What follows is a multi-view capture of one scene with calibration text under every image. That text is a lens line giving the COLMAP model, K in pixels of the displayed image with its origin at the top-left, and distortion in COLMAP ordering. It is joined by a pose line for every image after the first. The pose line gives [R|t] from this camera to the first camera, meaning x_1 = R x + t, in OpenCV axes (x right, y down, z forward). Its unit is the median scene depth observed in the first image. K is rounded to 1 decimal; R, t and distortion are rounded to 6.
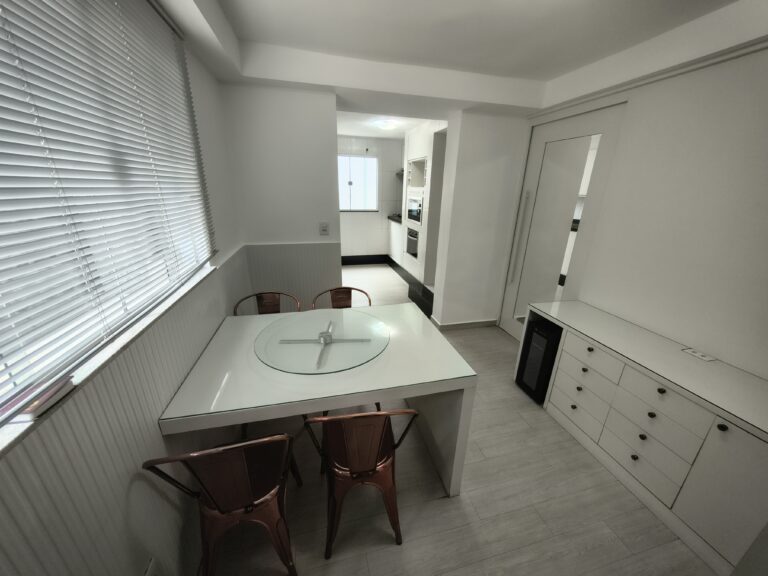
lens RADIAL K [[285.4, 0, 382.8], [0, 285.4, 288.4], [0, 0, 1]] dist [-0.001164, 0.000027]
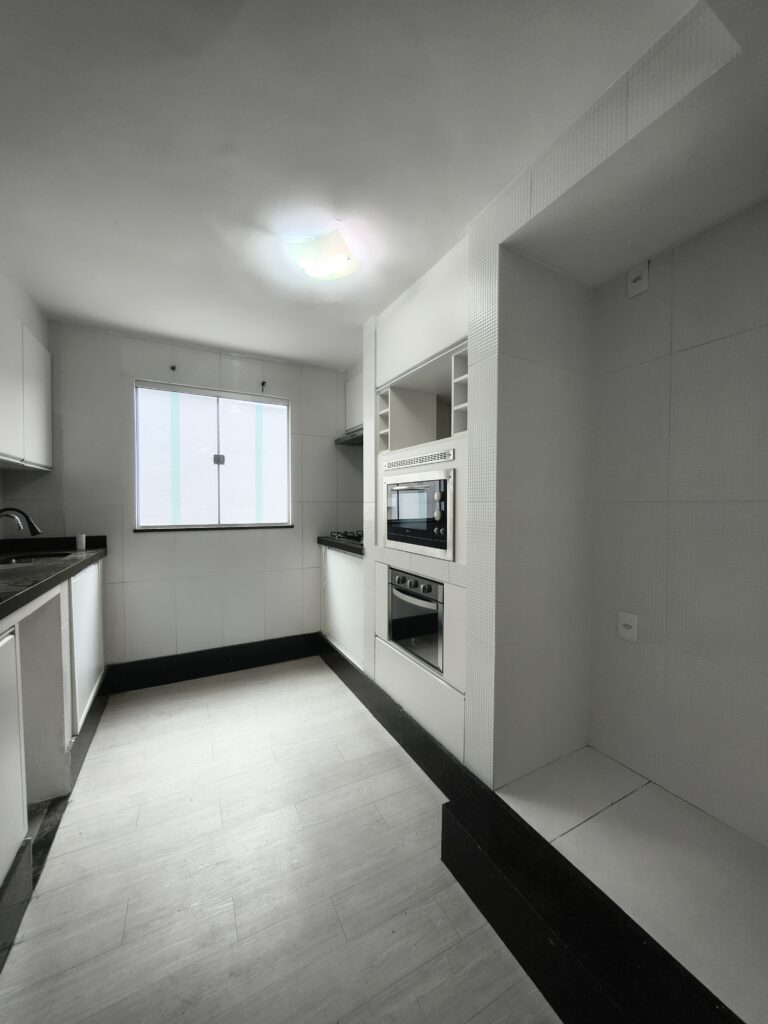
lens RADIAL K [[380.6, 0, 383.8], [0, 380.6, 515.9], [0, 0, 1]] dist [-0.001164, 0.000027]
pose [[0.968041, -0.030869, 0.248885, -0.028973], [0.104008, 0.952445, -0.286410, -0.134439], [-0.228208, 0.303143, 0.925216, 0.535331]]
